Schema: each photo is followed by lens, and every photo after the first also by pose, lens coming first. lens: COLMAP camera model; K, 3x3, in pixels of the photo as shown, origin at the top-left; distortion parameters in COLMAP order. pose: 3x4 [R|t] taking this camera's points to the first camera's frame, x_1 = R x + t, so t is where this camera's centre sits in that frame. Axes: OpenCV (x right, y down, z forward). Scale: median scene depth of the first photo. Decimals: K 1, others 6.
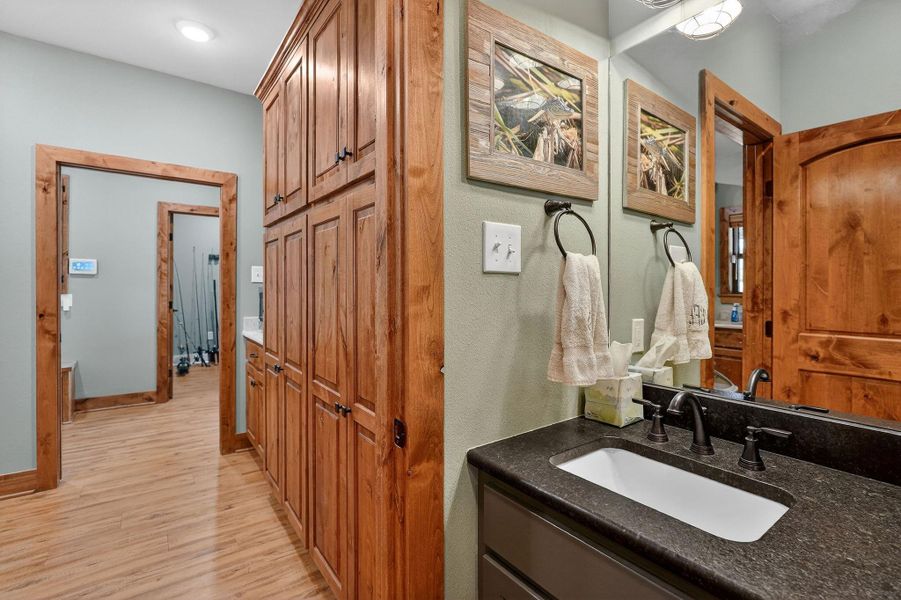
lens RADIAL K [[418.4, 0, 453.7], [0, 418.4, 293.8], [0, 0, 1]] dist [0.003767, 0.002259]
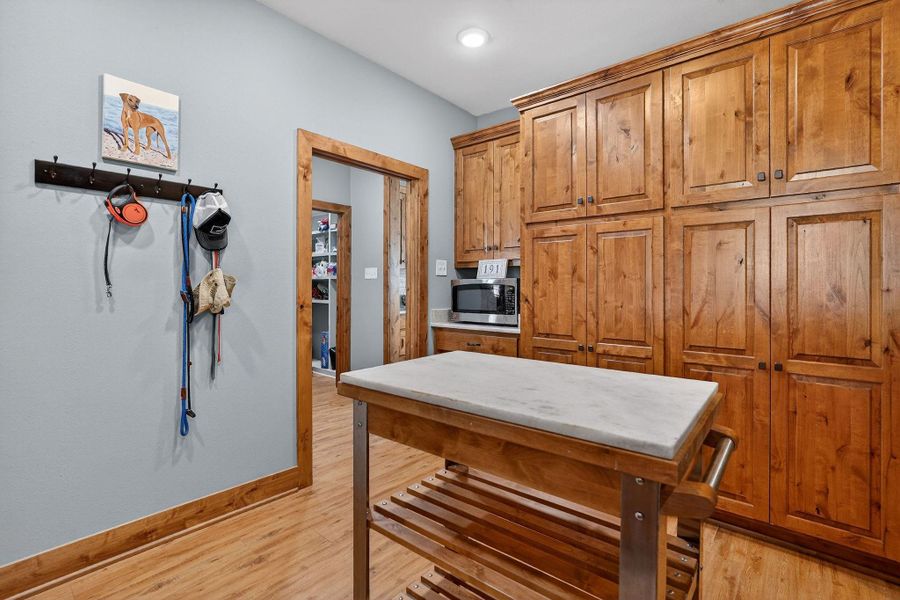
lens RADIAL K [[417.9, 0, 448.8], [0, 417.9, 295.9], [0, 0, 1]] dist [0.003767, 0.002259]
pose [[0.973302, -0.006392, 0.229437, -0.871063], [0.006555, 0.999979, 0.000054, 0.029198], [-0.229433, 0.001451, 0.973323, -0.011605]]
